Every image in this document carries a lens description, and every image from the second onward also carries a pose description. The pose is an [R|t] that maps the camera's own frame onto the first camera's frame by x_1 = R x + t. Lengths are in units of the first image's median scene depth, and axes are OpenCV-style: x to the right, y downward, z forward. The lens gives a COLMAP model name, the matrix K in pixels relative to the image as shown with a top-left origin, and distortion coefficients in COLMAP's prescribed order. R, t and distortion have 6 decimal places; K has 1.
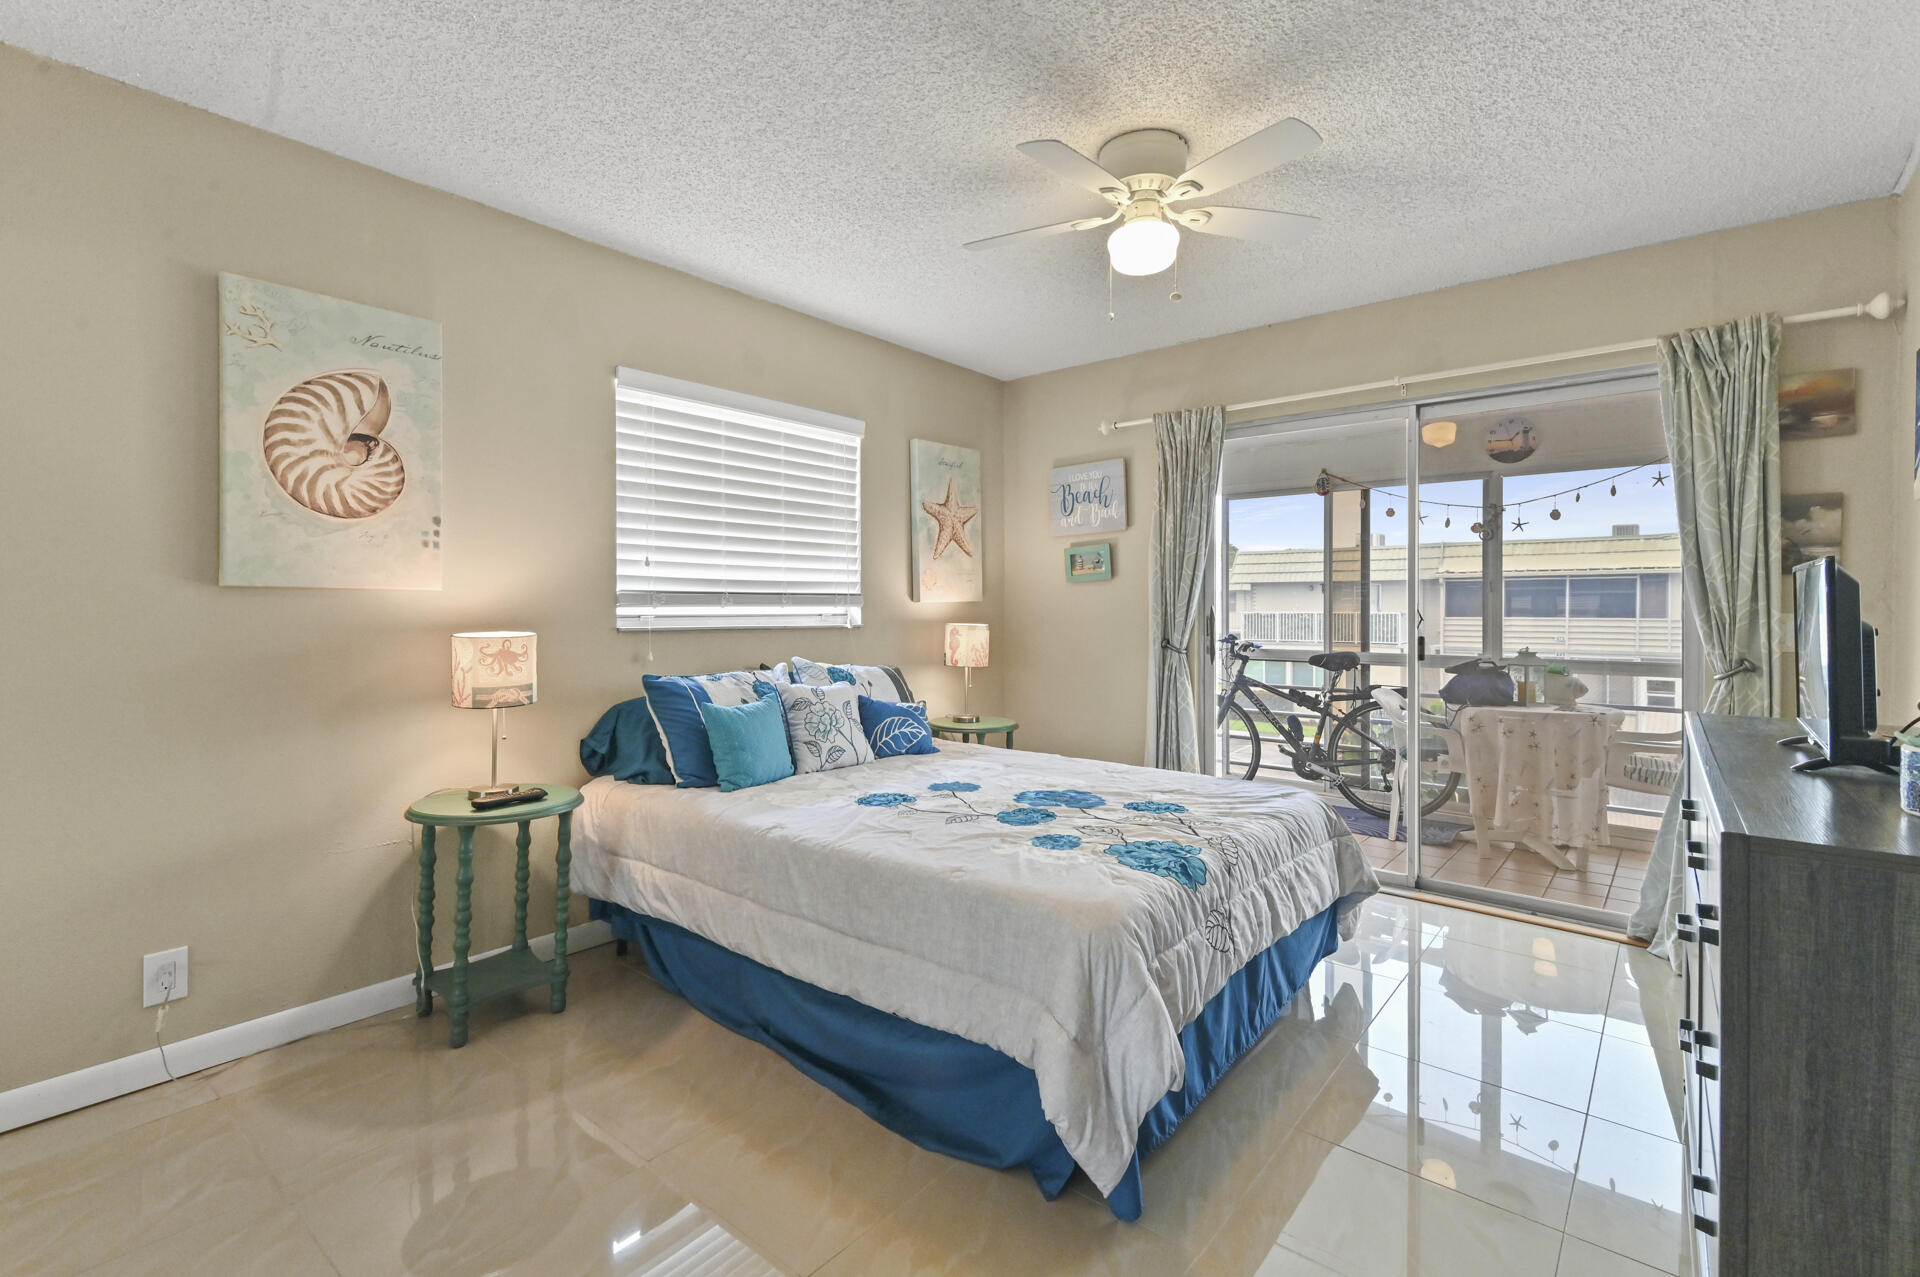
lens RADIAL K [[862.1, 0, 950.4], [0, 862.1, 621.7], [0, 0, 1]] dist [0.025010, -0.004043]
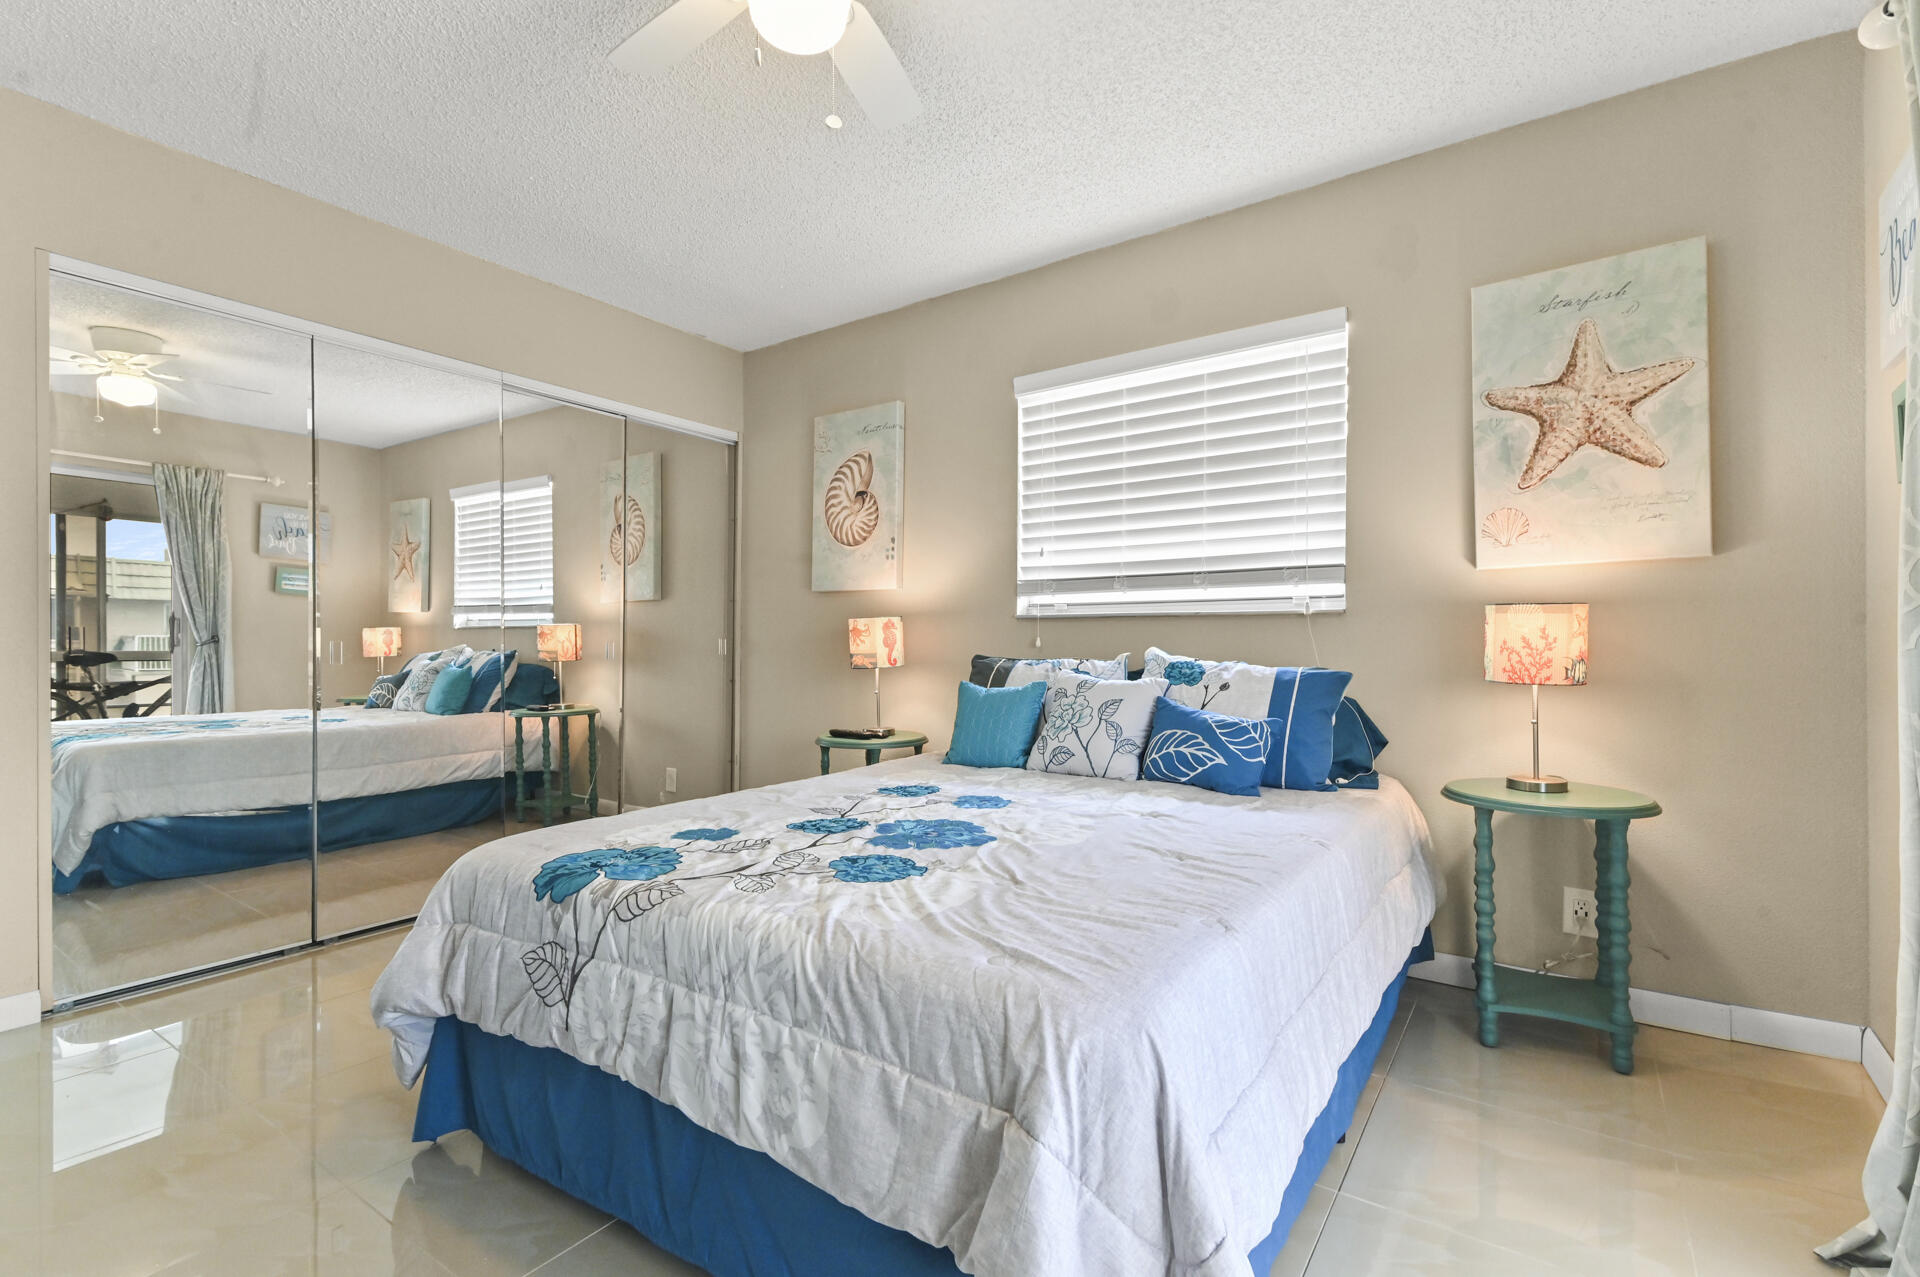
lens RADIAL K [[862.1, 0, 956.3], [0, 862.1, 644.8], [0, 0, 1]] dist [0.025010, -0.004043]
pose [[0.091741, 0.007081, -0.995758, 0.709579], [-0.011402, 0.999917, 0.006060, 0.039983], [0.995718, 0.010798, 0.091814, 0.823491]]
